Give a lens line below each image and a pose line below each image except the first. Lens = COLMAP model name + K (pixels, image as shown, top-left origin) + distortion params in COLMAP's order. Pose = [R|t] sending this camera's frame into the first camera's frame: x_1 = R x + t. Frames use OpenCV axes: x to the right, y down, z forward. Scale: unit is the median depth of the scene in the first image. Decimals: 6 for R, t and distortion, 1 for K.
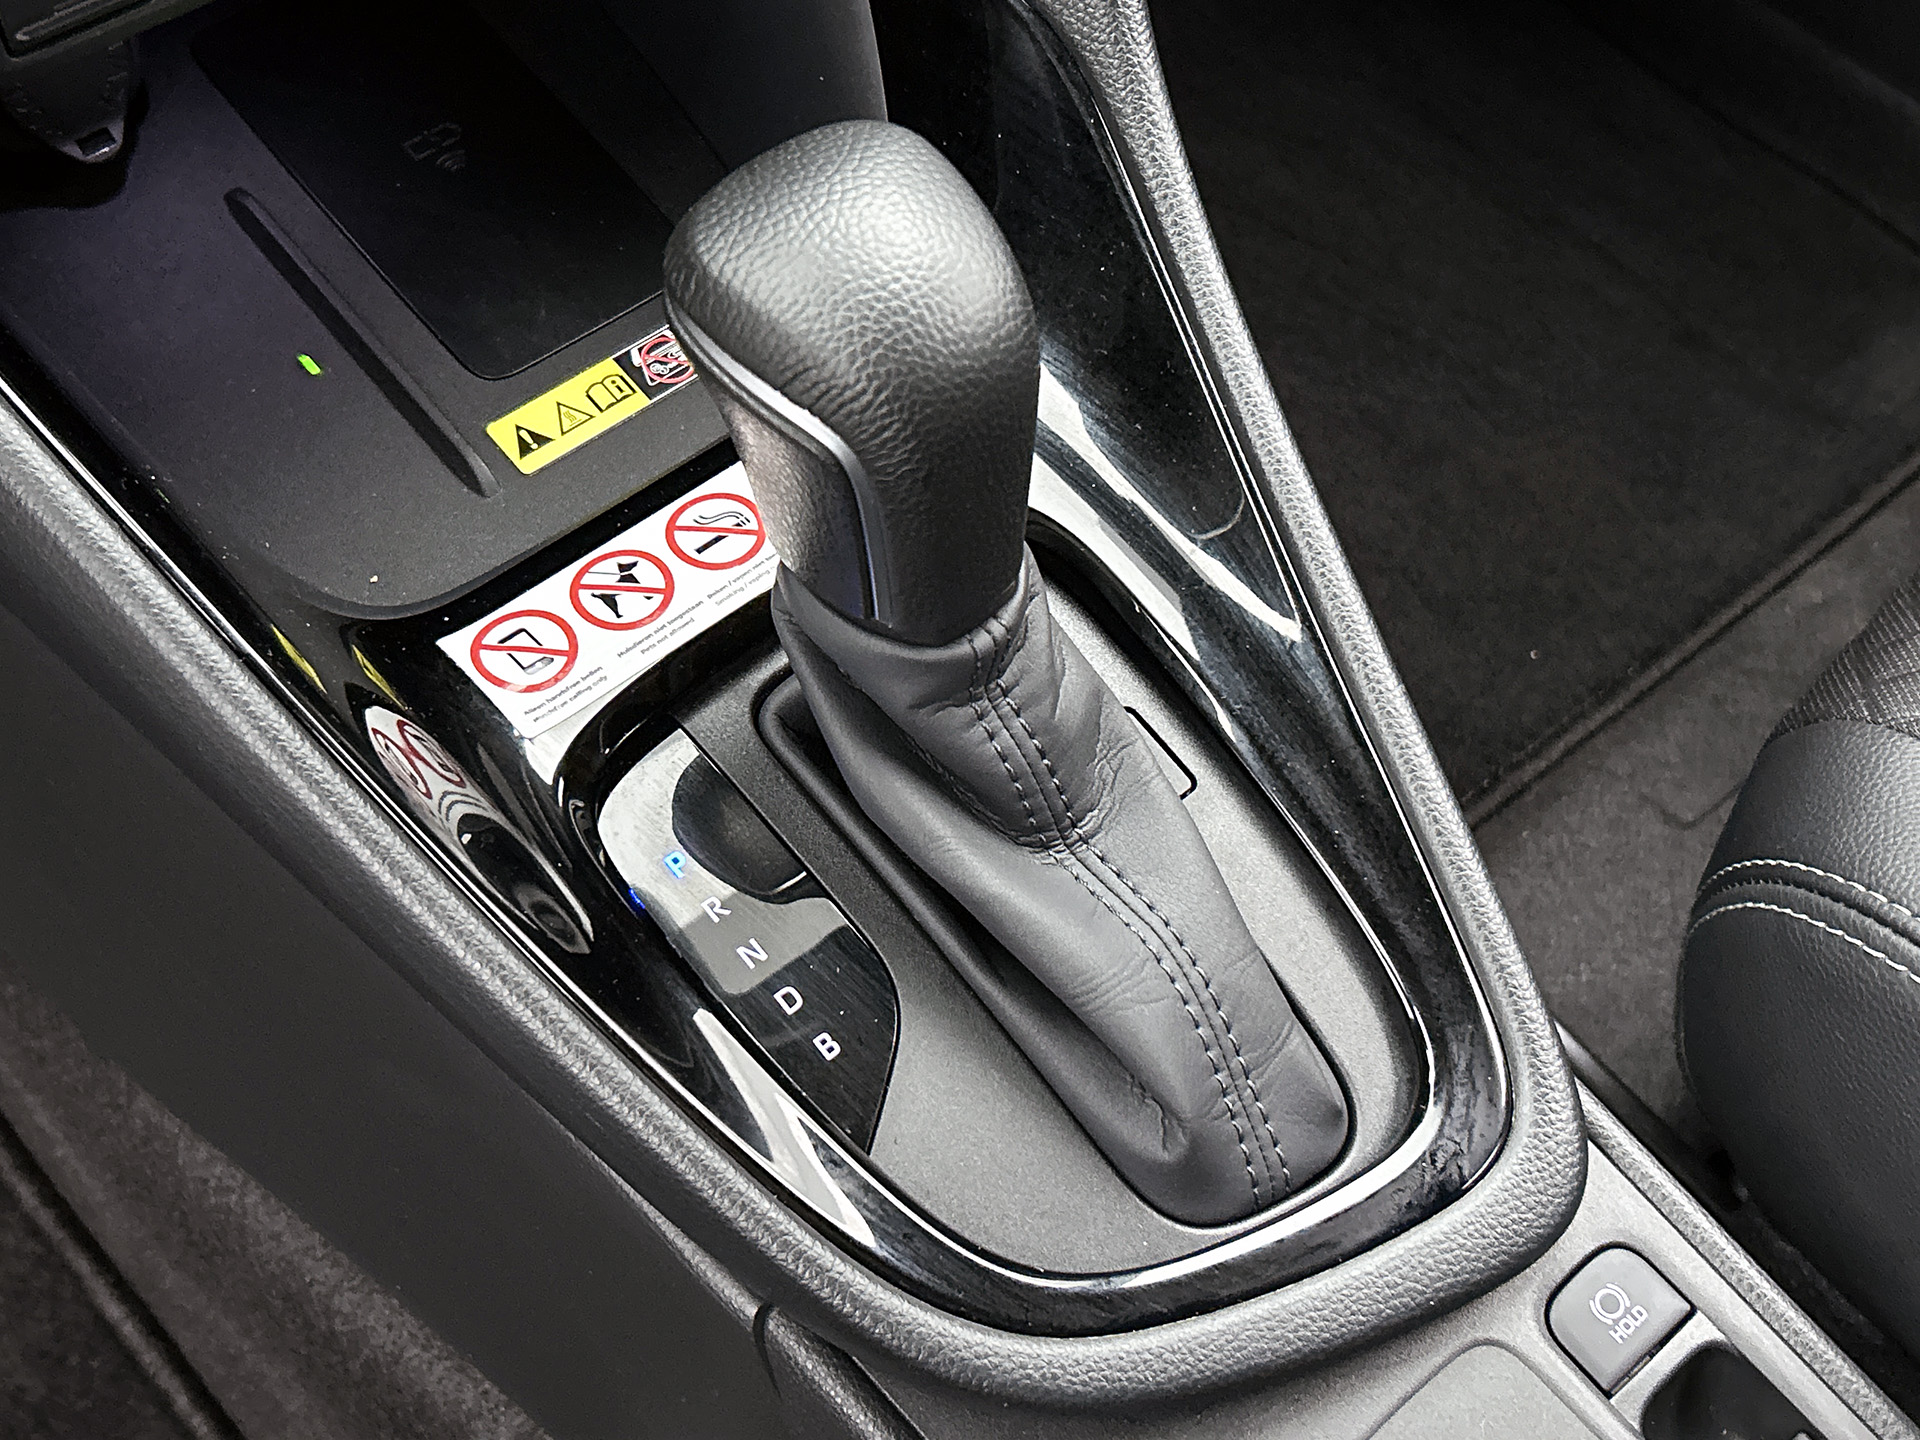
lens RADIAL K [[2340.6, 0, 971.3], [0, 2340.6, 762.3], [0, 0, 1]] dist [0.029605, 0.000000]
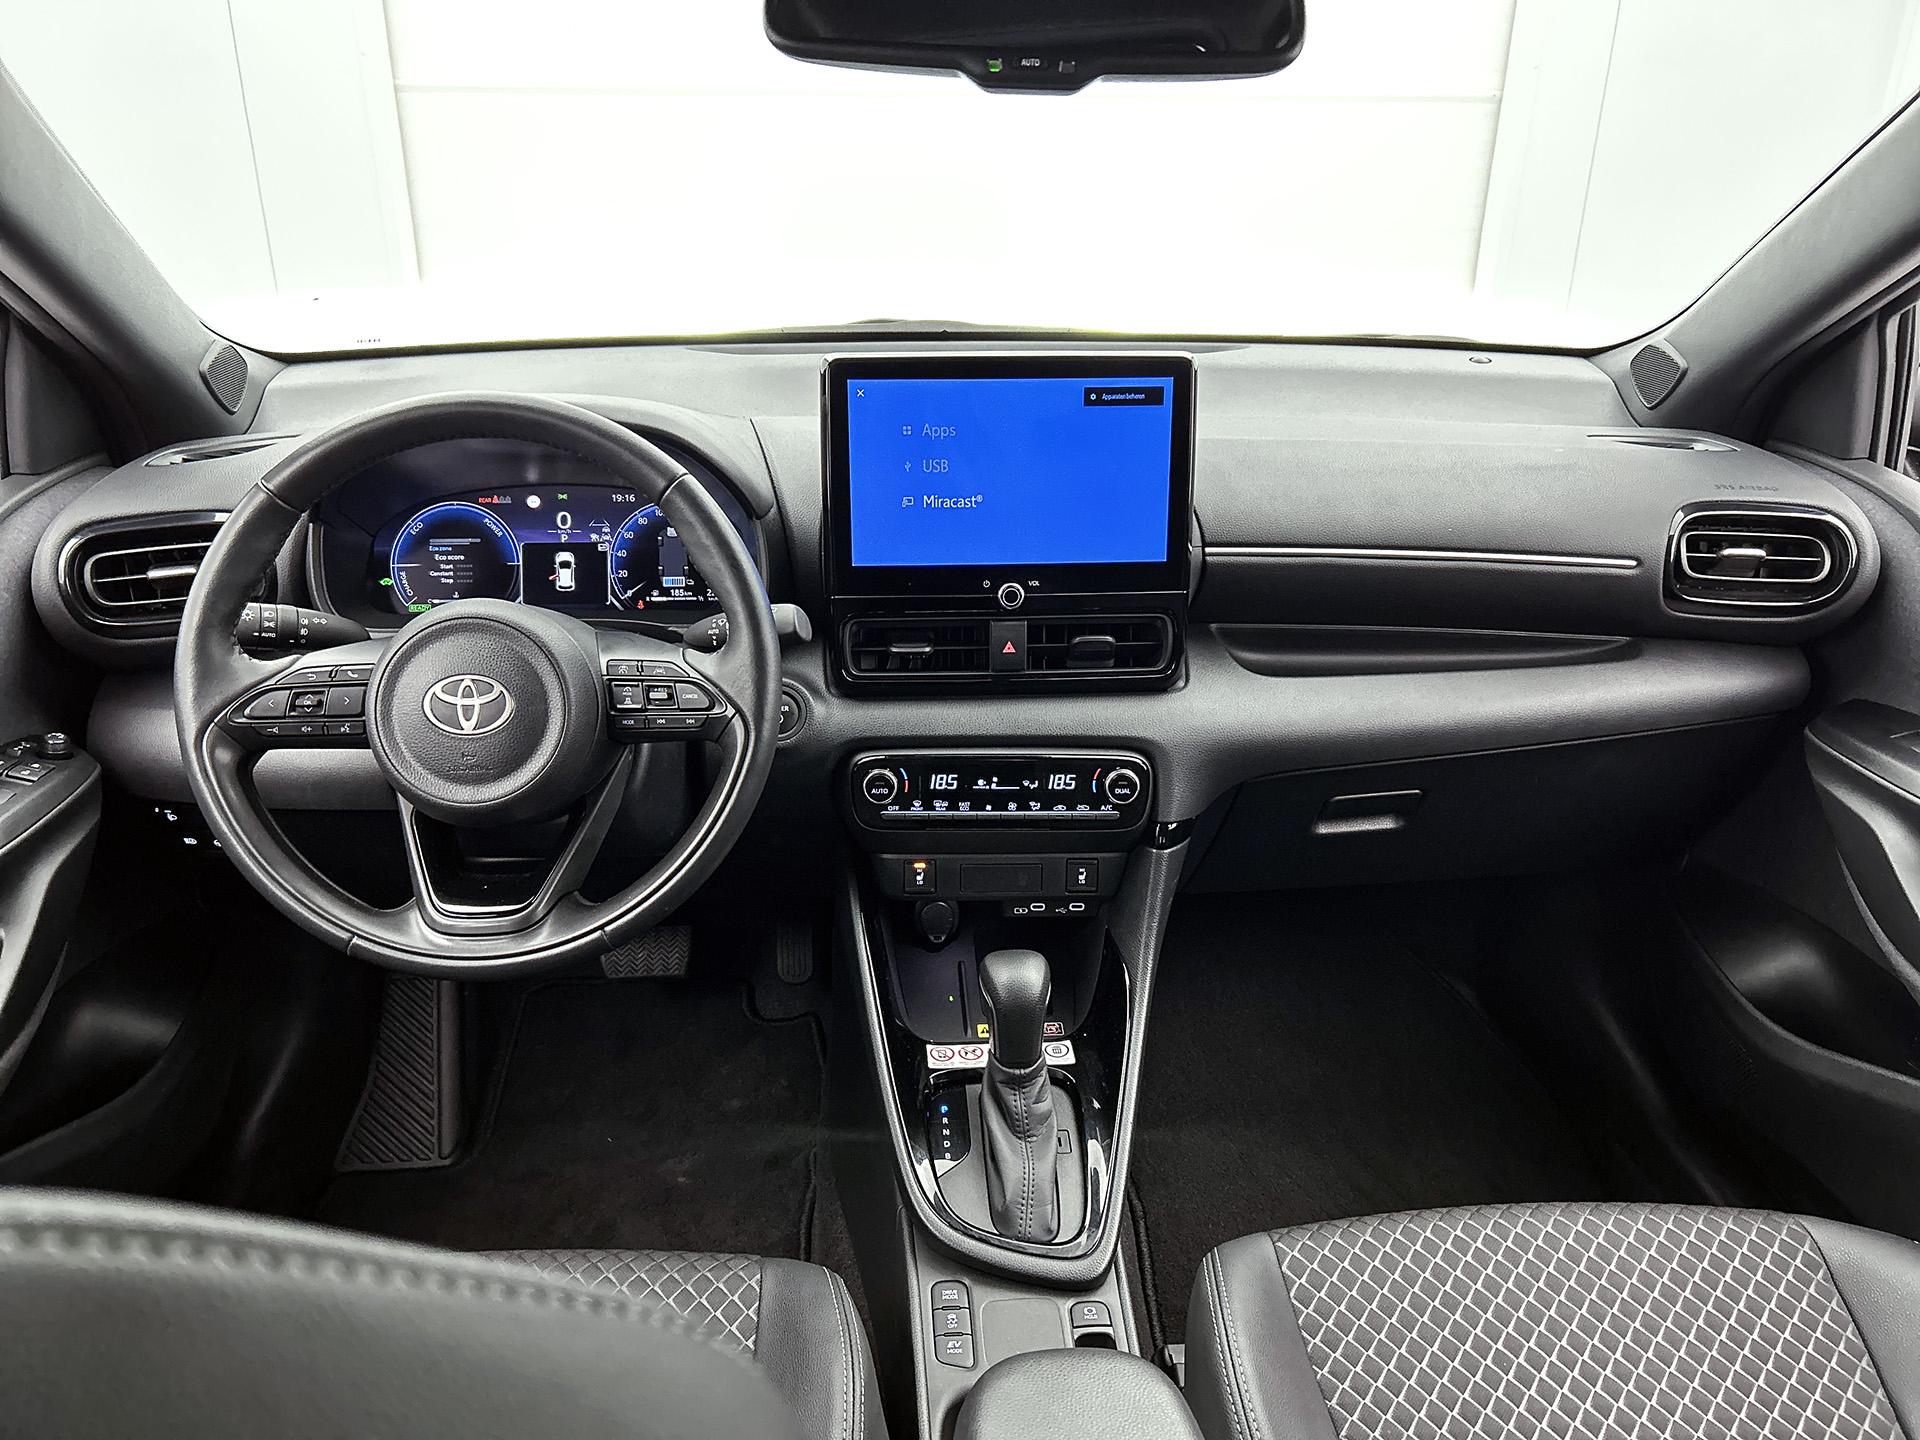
lens RADIAL K [[1463.4, 0, 963.2], [0, 1463.4, 738.4], [0, 0, 1]] dist [0.063389, -0.088725]
pose [[0.792244, 0.198667, -0.576959, 1.225501], [-0.492628, 0.766203, -0.412615, 0.577416], [0.360094, 0.611117, 0.704889, -1.166192]]
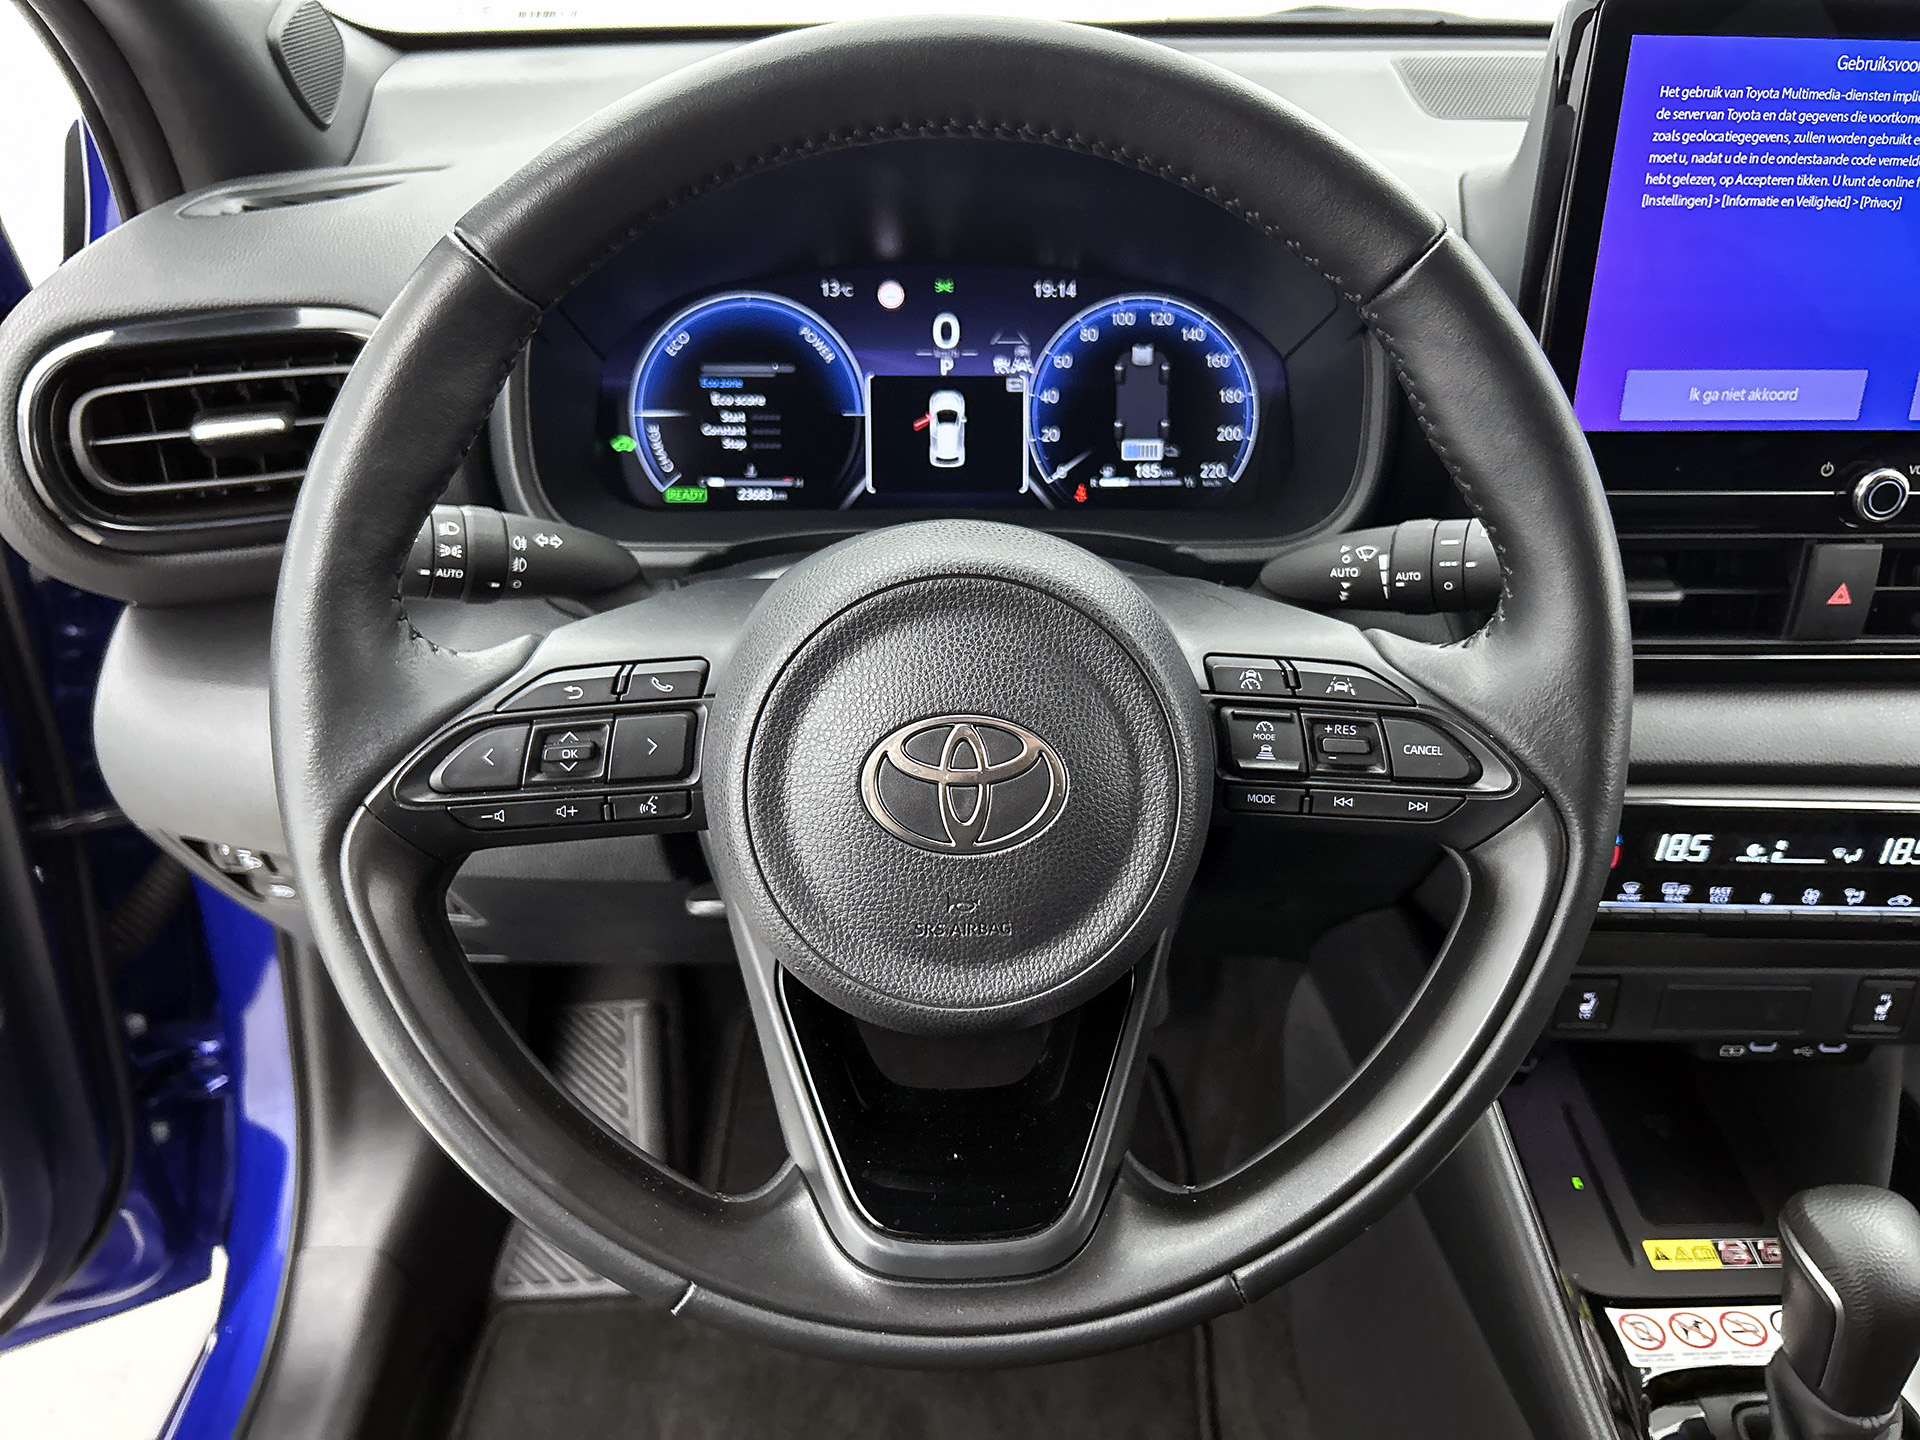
lens RADIAL K [[1463.4, 0, 966.3], [0, 1463.4, 732.8], [0, 0, 1]] dist [0.063389, -0.088725]
pose [[0.775619, 0.282304, -0.564552, -0.049346], [-0.515787, 0.799024, -0.309070, 0.271347], [0.363839, 0.530909, 0.765347, -0.663909]]
